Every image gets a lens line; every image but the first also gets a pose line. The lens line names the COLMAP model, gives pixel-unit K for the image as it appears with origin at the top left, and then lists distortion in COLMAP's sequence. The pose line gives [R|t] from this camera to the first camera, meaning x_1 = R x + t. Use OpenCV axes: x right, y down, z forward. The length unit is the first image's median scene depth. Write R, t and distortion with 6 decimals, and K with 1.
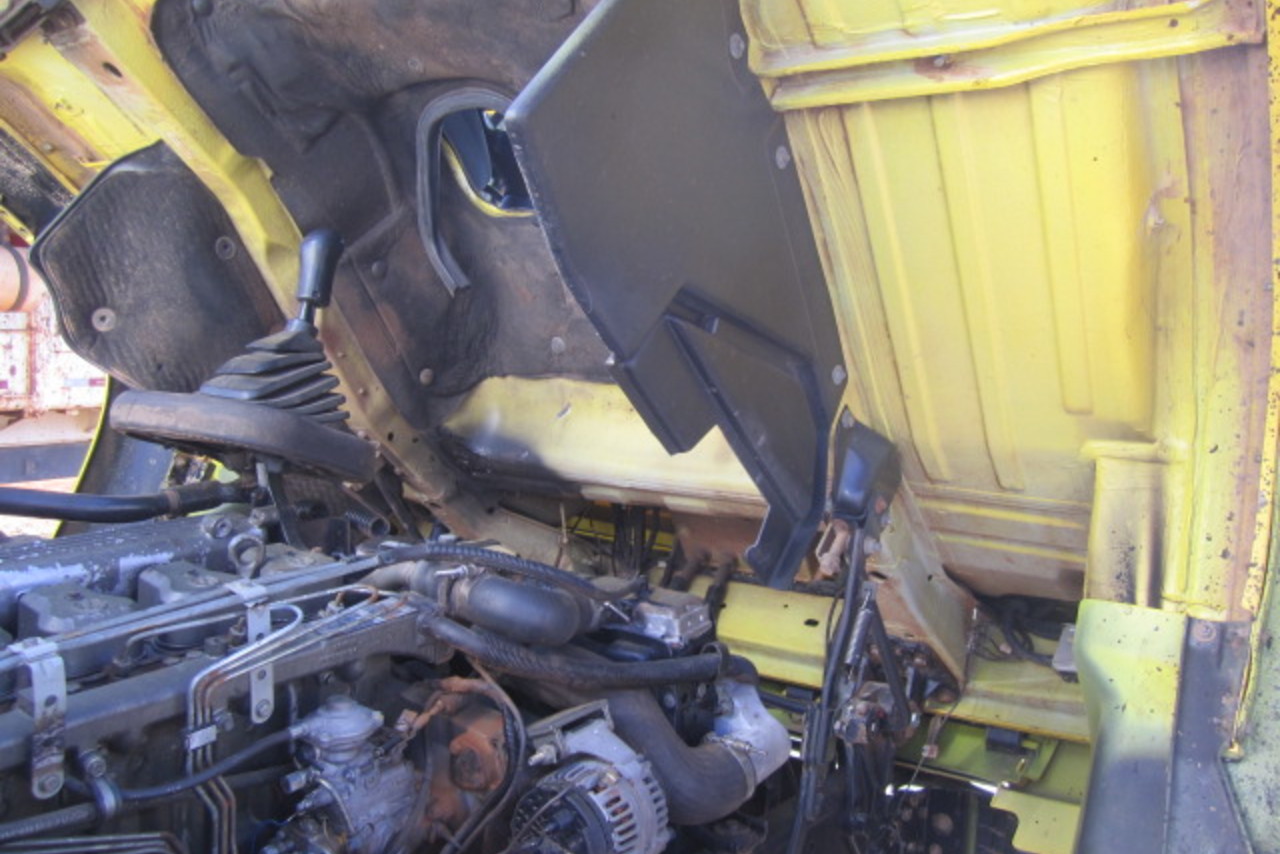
lens RADIAL K [[1048.8, 0, 640.0], [0, 1048.8, 427.0], [0, 0, 1]] dist [-0.046618, 0.004724]
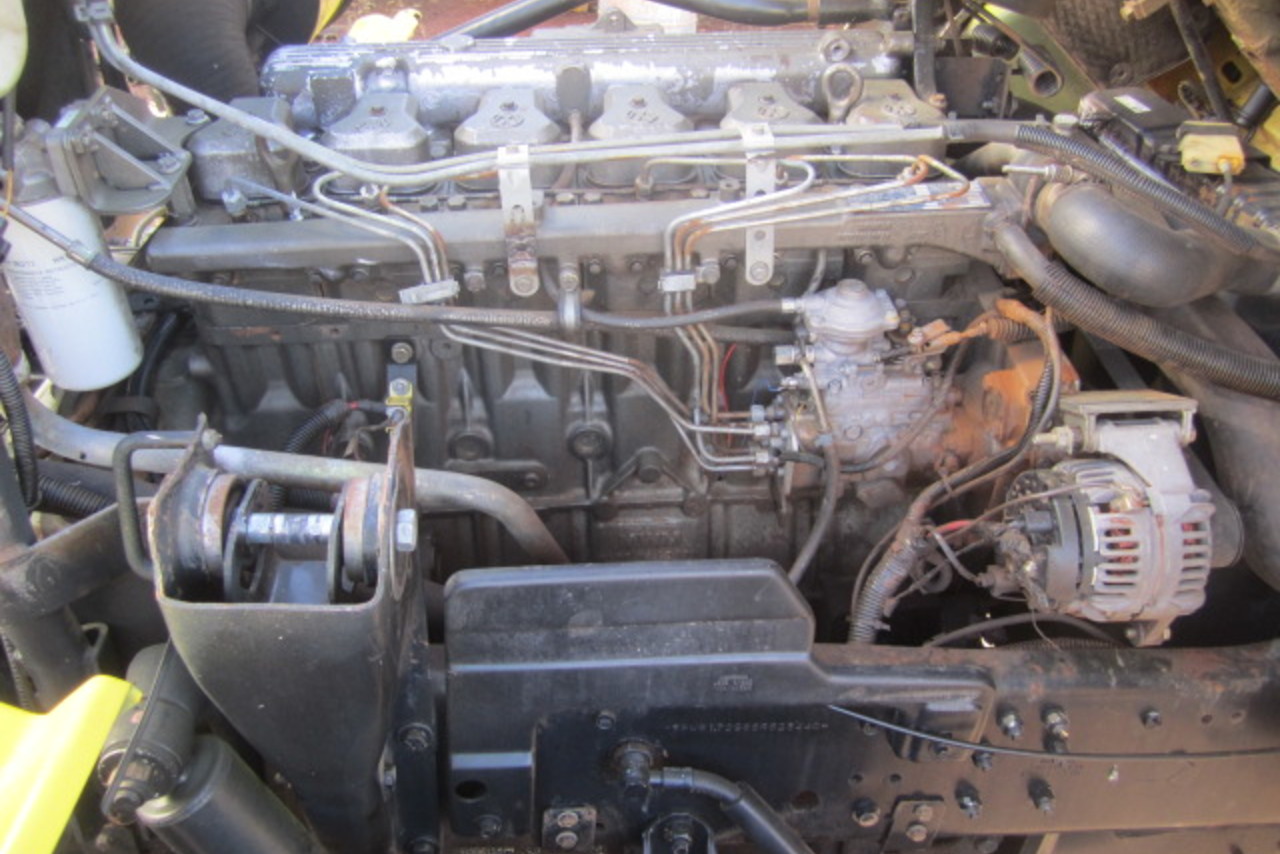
lens RADIAL K [[1048.8, 0, 640.0], [0, 1048.8, 427.0], [0, 0, 1]] dist [-0.046618, 0.004724]
pose [[0.636784, 0.411405, -0.652113, 0.213898], [-0.061263, 0.870078, 0.489092, -0.049858], [0.768604, -0.271496, 0.579256, 0.332038]]
